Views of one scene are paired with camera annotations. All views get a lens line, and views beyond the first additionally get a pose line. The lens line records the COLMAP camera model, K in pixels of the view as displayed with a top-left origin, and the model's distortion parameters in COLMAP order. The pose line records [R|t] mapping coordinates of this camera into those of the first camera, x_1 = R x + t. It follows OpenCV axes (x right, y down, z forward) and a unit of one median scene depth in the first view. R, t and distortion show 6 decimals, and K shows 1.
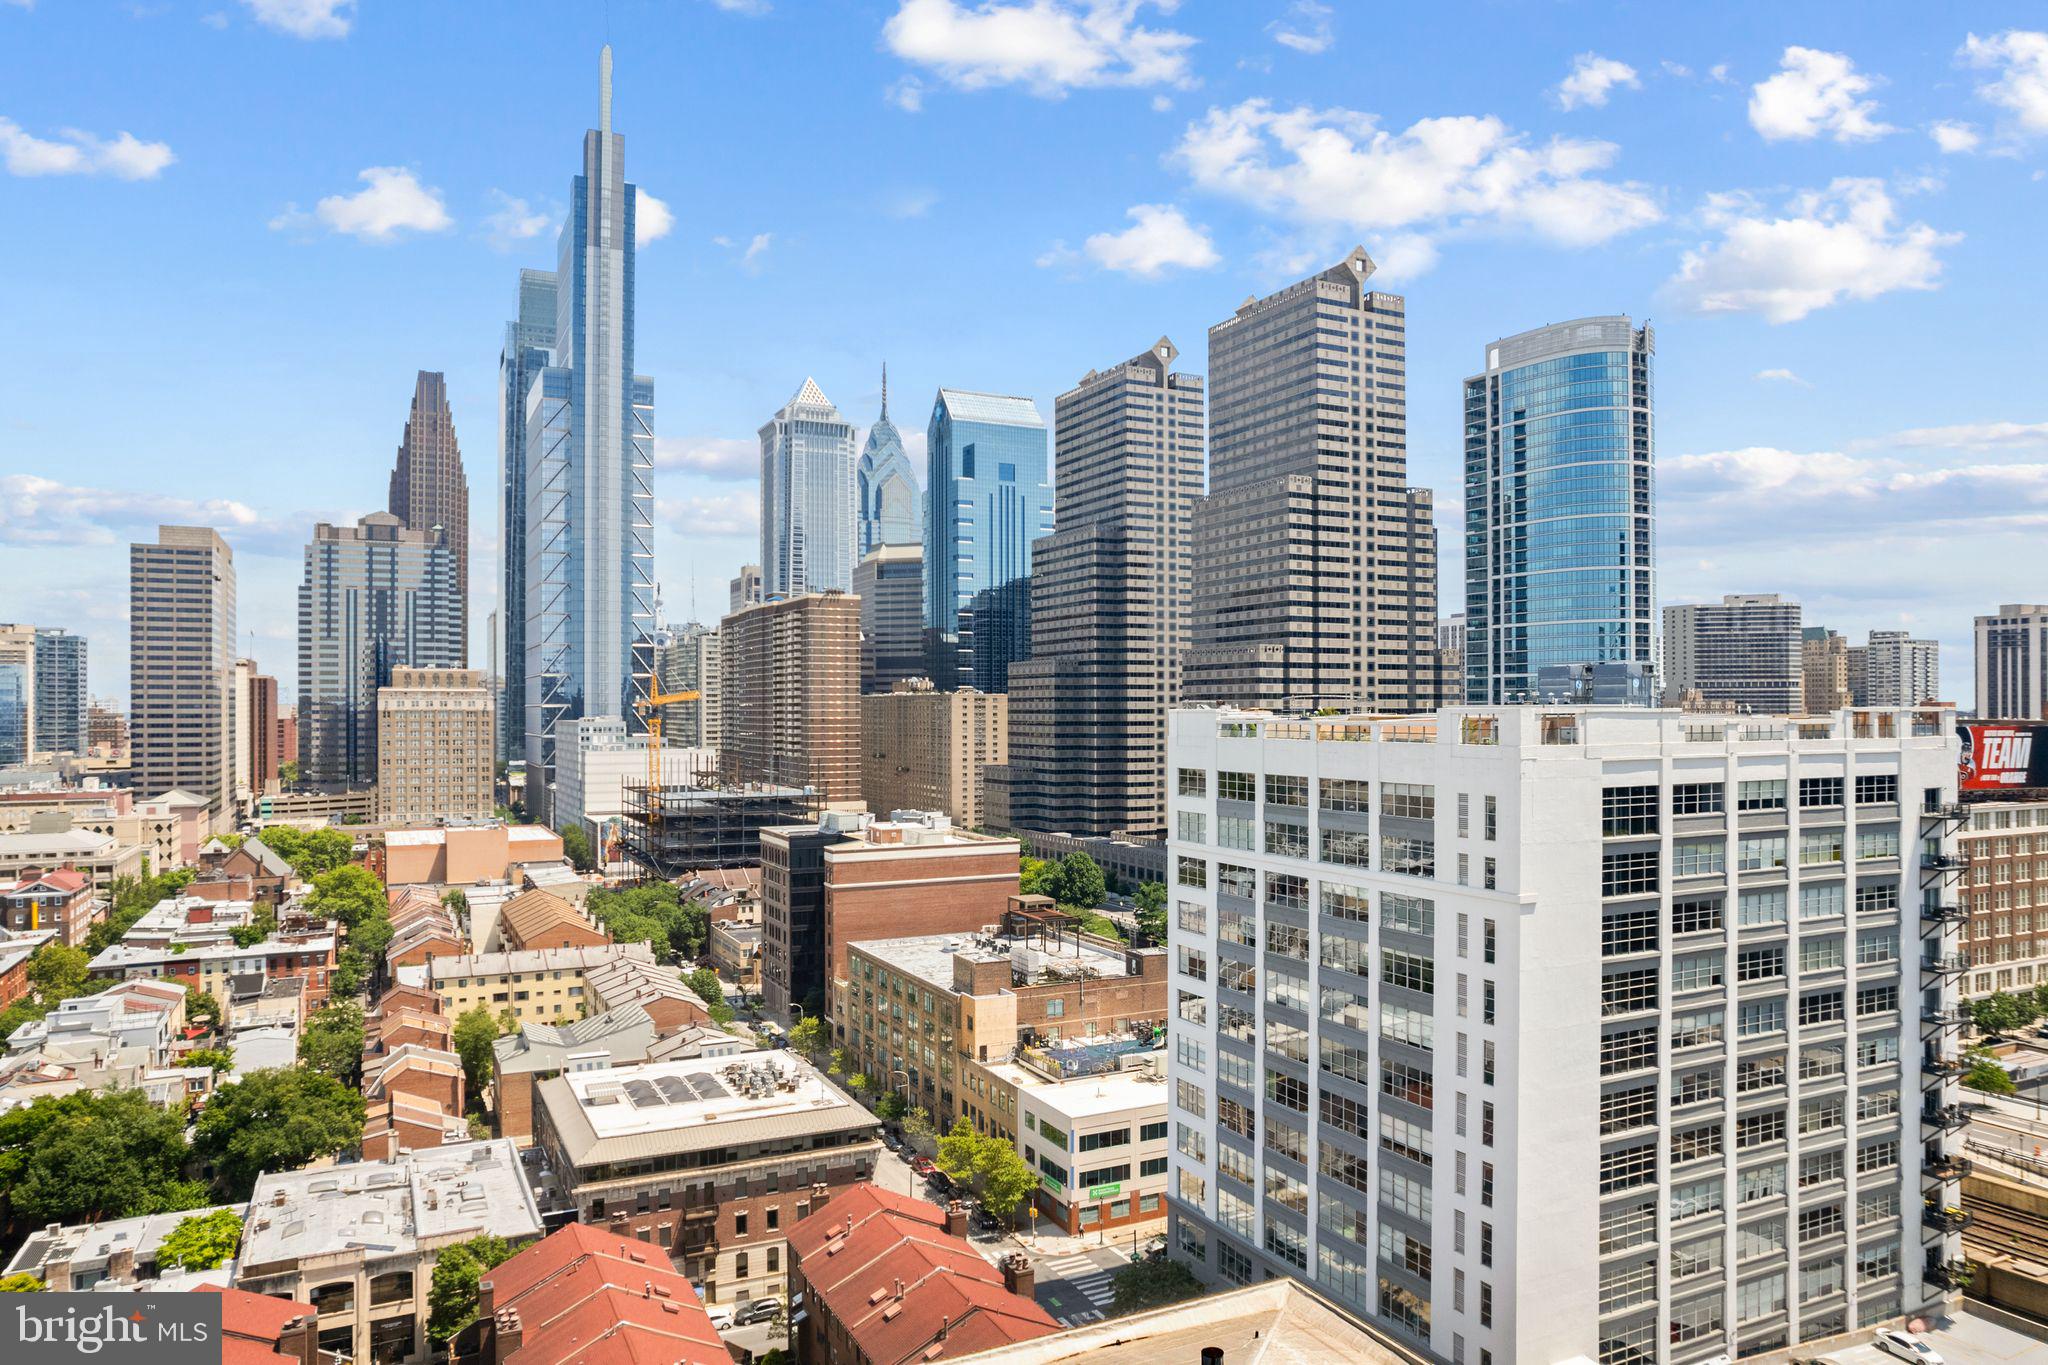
lens RADIAL K [[1305.2, 0, 1027.2], [0, 1305.2, 698.2], [0, 0, 1]] dist [-0.060832, 0.055481]
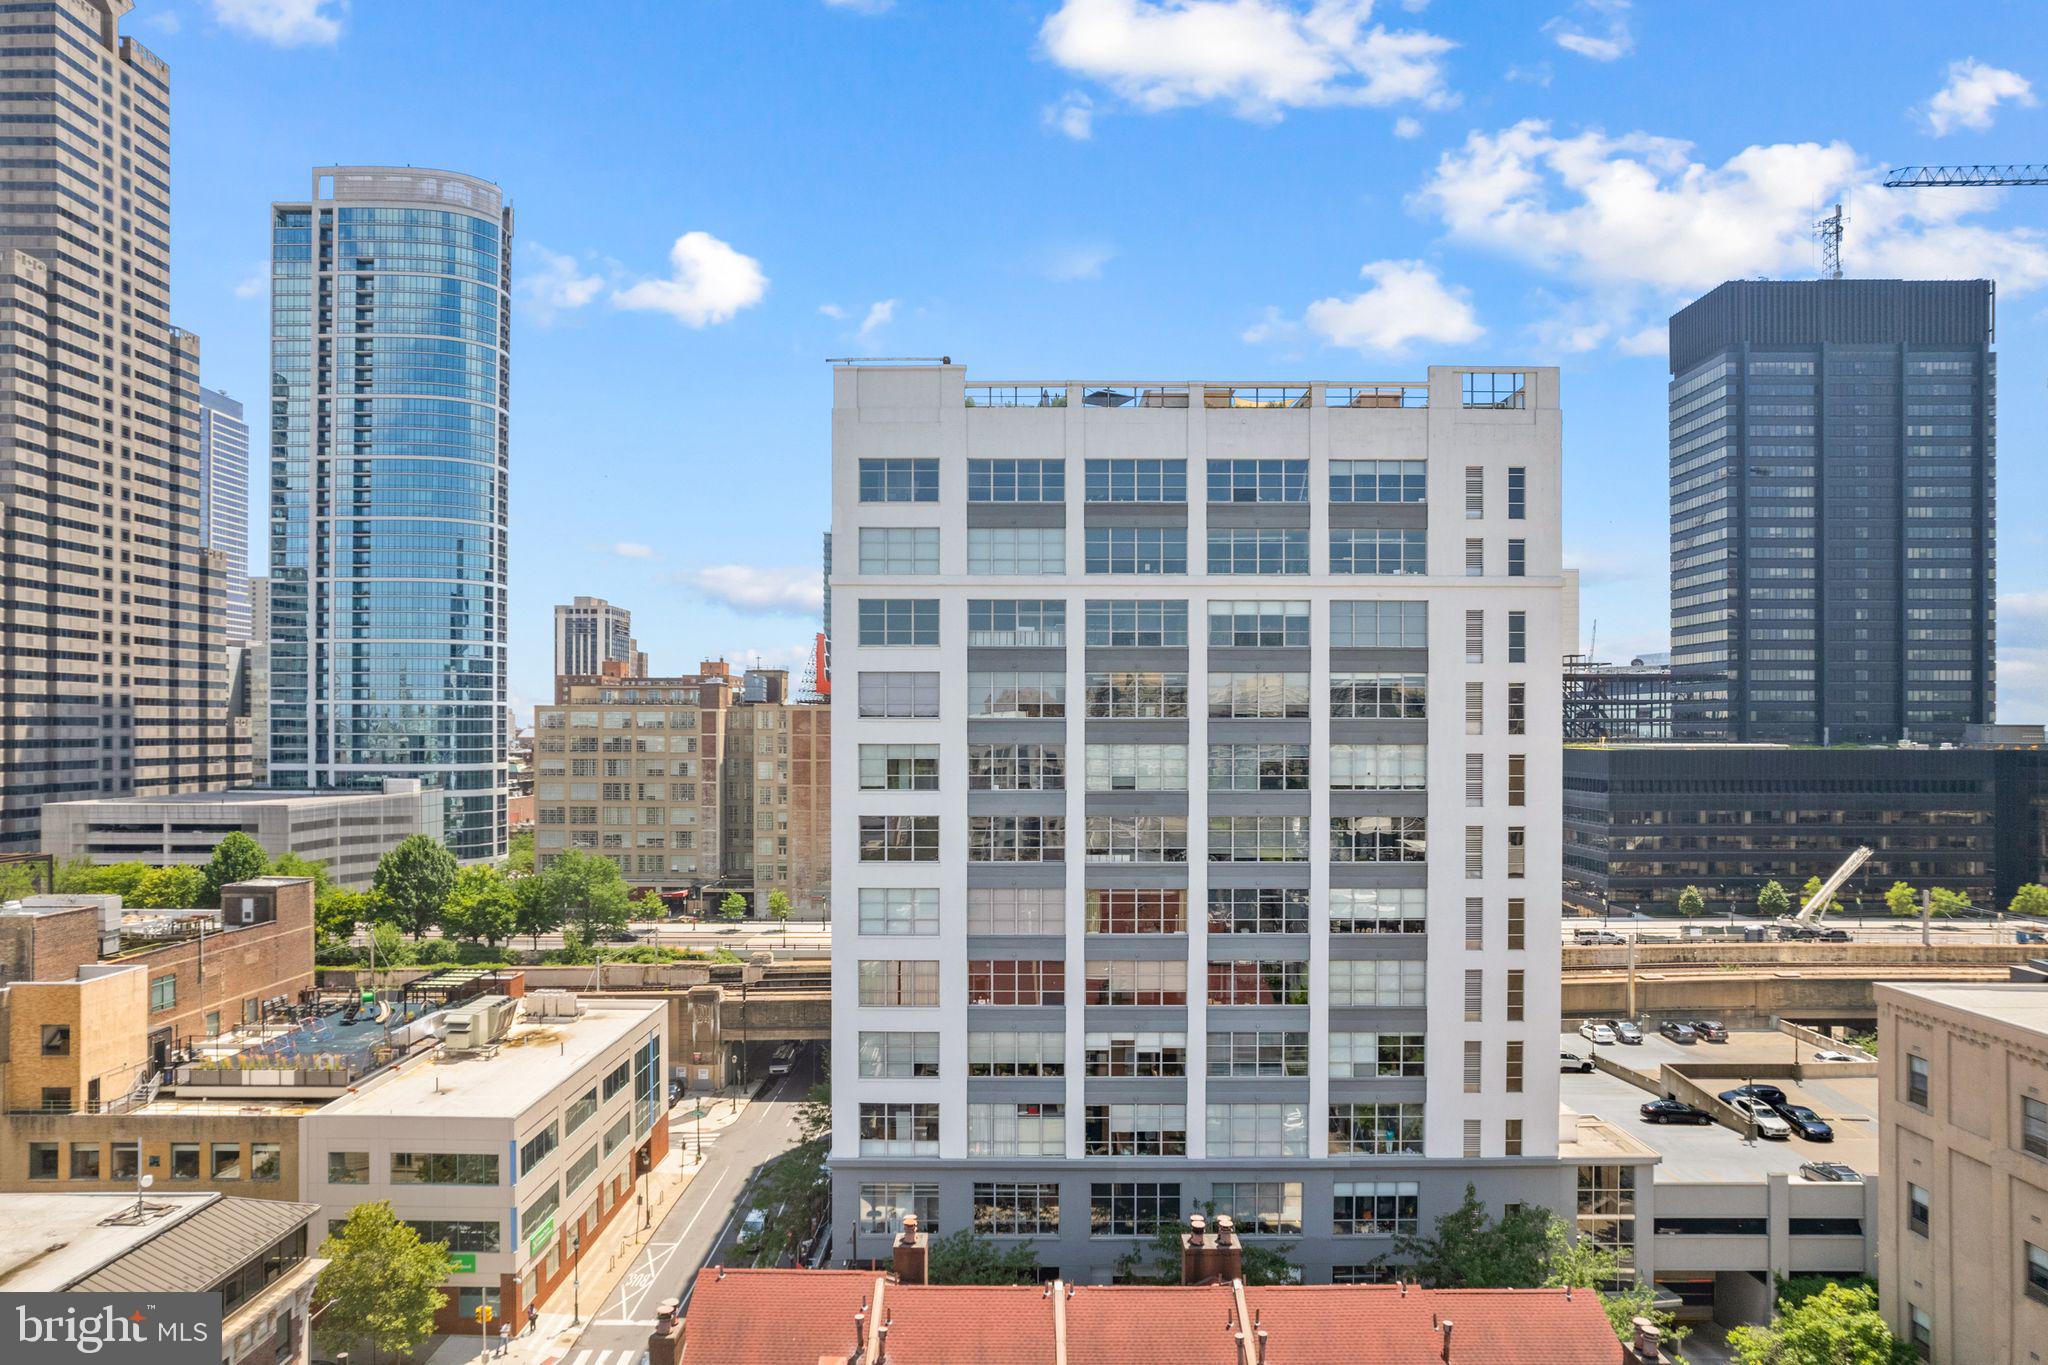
lens RADIAL K [[1320.6, 0, 1019.3], [0, 1320.6, 708.0], [0, 0, 1]] dist [-0.064555, 0.062376]
pose [[0.463403, 0.014127, 0.886035, -0.143087], [-0.009411, 0.999895, -0.011021, 0.063257], [-0.886098, -0.003232, 0.463488, 0.227810]]
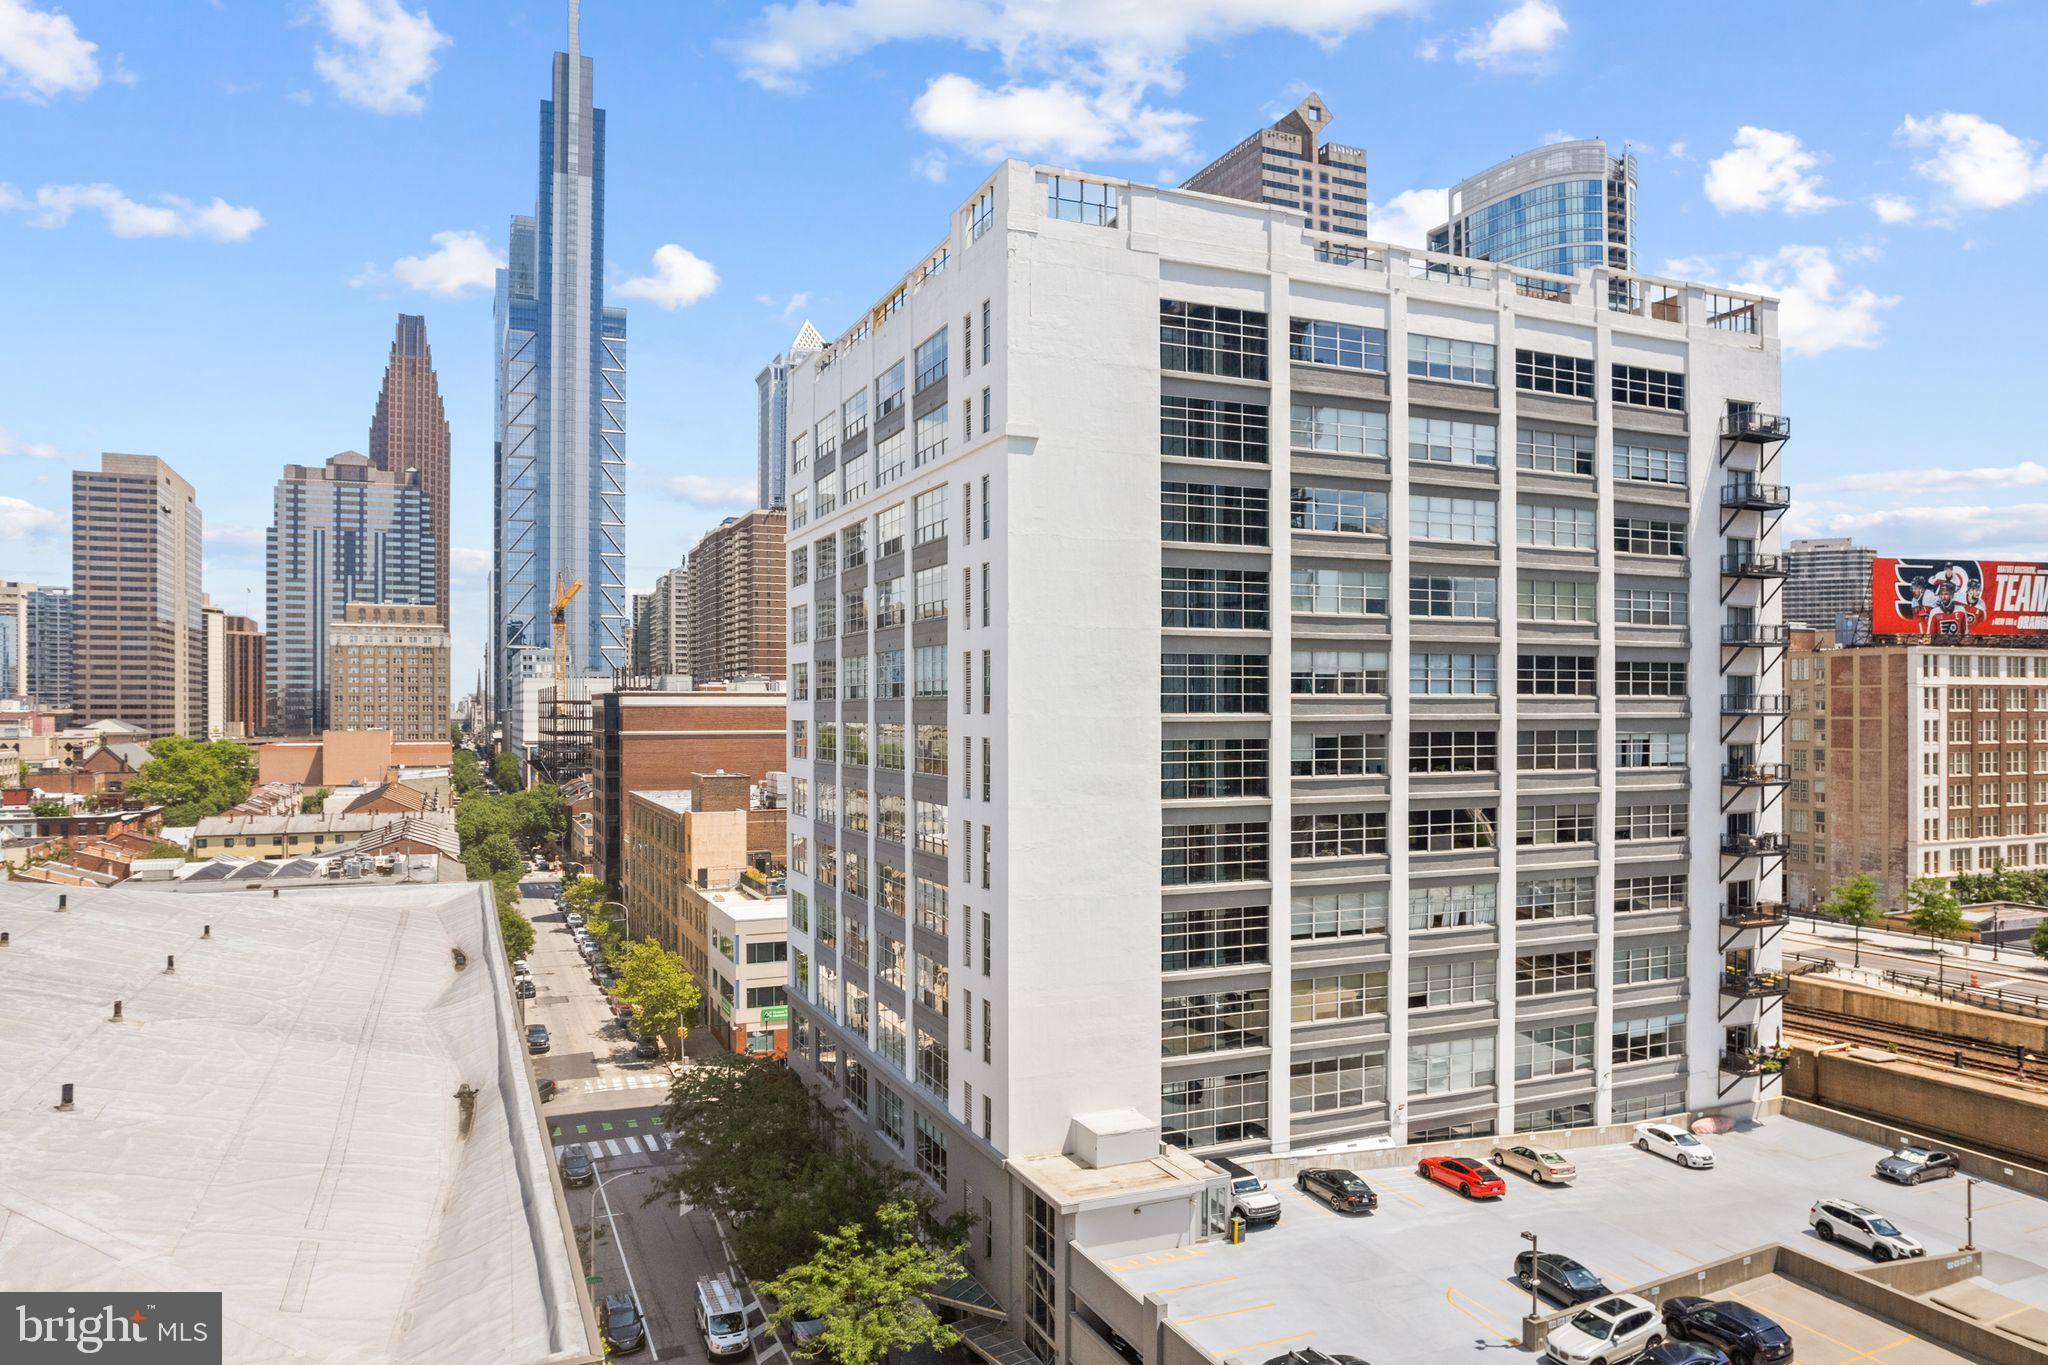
lens RADIAL K [[1320.6, 0, 1019.3], [0, 1320.6, 708.0], [0, 0, 1]] dist [-0.064555, 0.062376]
pose [[0.998100, -0.004193, -0.061465, 0.107360], [0.004624, 0.999966, 0.006863, 0.074800], [0.061434, -0.007134, 0.998086, 0.074713]]
